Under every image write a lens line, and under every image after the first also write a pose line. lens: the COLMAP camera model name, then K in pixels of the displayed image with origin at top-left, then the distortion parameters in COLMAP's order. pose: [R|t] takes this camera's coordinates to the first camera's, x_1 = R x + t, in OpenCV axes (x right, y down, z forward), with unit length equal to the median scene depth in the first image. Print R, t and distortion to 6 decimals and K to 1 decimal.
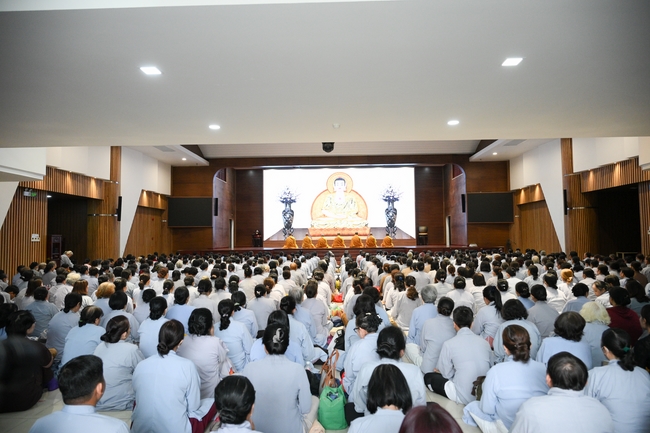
lens RADIAL K [[436.9, 0, 327.1], [0, 436.9, 216.1], [0, 0, 1]] dist [0.004334, 0.002090]
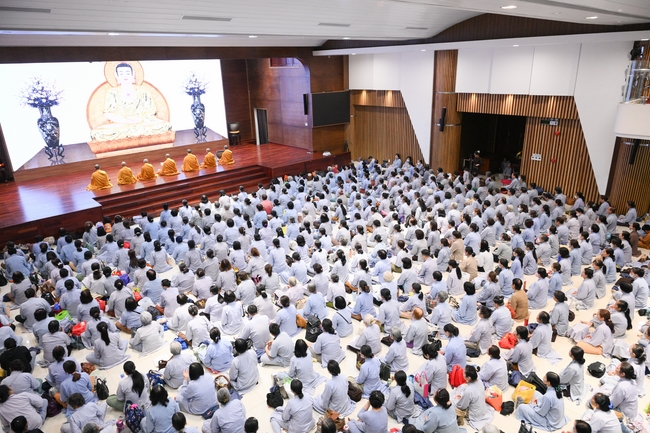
lens RADIAL K [[436.9, 0, 328.1], [0, 436.9, 217.0], [0, 0, 1]] dist [0.004334, 0.002090]
pose [[0.727564, -0.238326, 0.643313, -0.262097], [-0.015123, 0.931920, 0.362349, -0.128943], [-0.685873, -0.273361, 0.674427, 0.280665]]
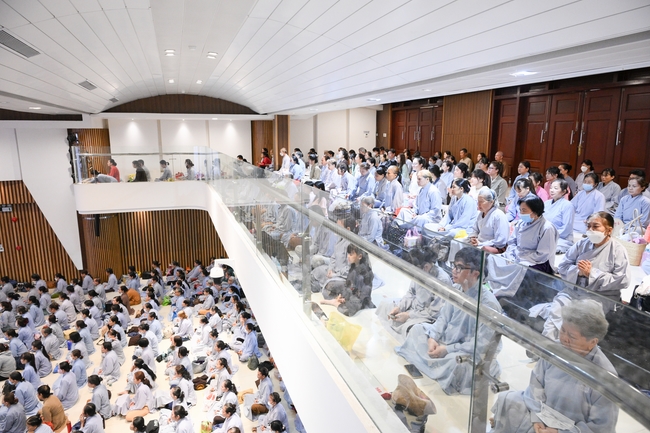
lens RADIAL K [[436.9, 0, 322.4], [0, 436.9, 219.5], [0, 0, 1]] dist [0.004334, 0.002090]
pose [[-0.337007, -0.175360, 0.925027, -0.269386], [-0.041778, 0.984319, 0.171379, -0.134688], [-0.940575, 0.019111, -0.339048, 0.316067]]
